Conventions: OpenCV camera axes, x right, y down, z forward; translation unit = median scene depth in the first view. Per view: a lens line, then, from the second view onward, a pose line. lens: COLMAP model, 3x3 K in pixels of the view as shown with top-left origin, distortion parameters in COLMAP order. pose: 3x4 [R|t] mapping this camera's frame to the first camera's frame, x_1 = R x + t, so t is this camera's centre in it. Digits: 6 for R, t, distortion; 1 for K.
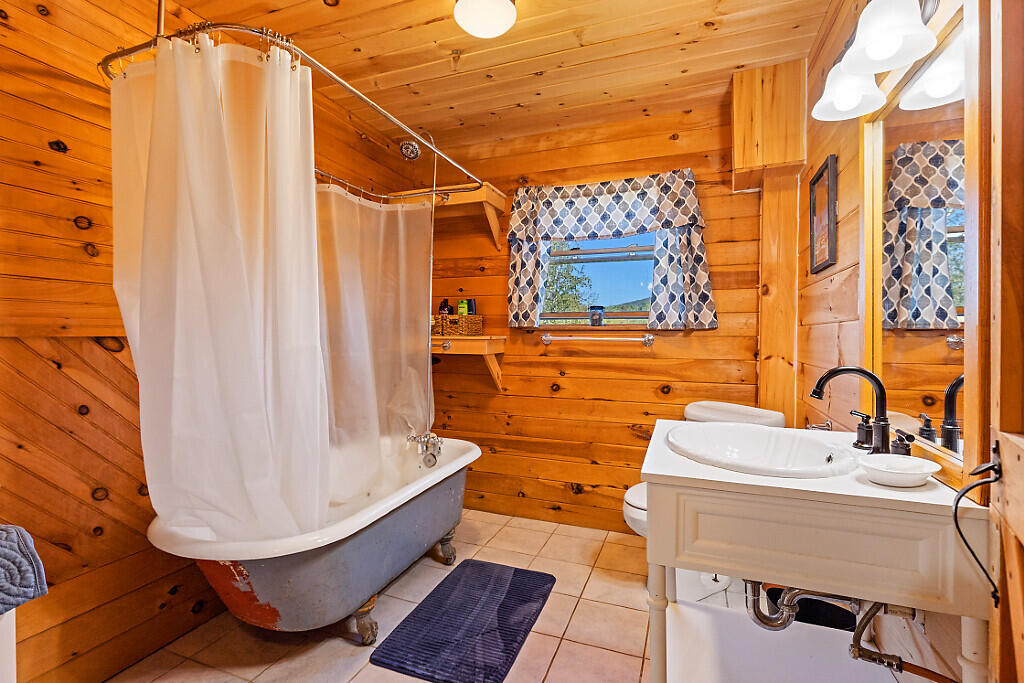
lens RADIAL K [[462.9, 0, 512.8], [0, 462.9, 335.2], [0, 0, 1]] dist [-0.000724, -0.000475]
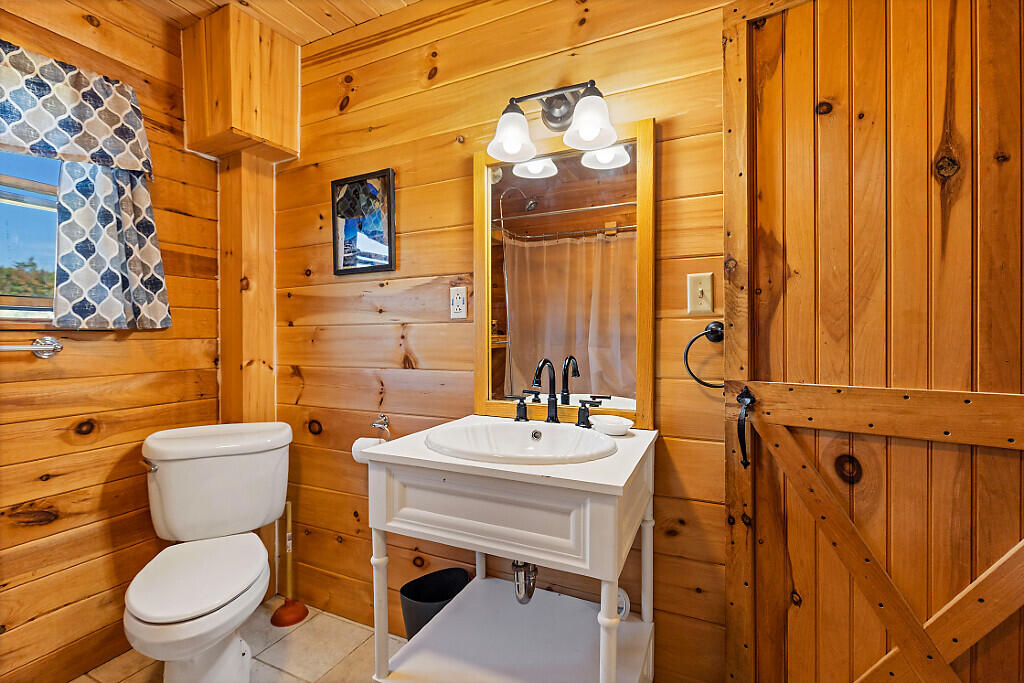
lens RADIAL K [[462.9, 0, 509.8], [0, 462.9, 340.6], [0, 0, 1]] dist [-0.000724, -0.000475]
pose [[0.074525, -0.018109, 0.997055, -0.244113], [0.005768, 0.999826, 0.017728, -0.005284], [-0.997203, 0.004430, 0.074616, 0.411447]]
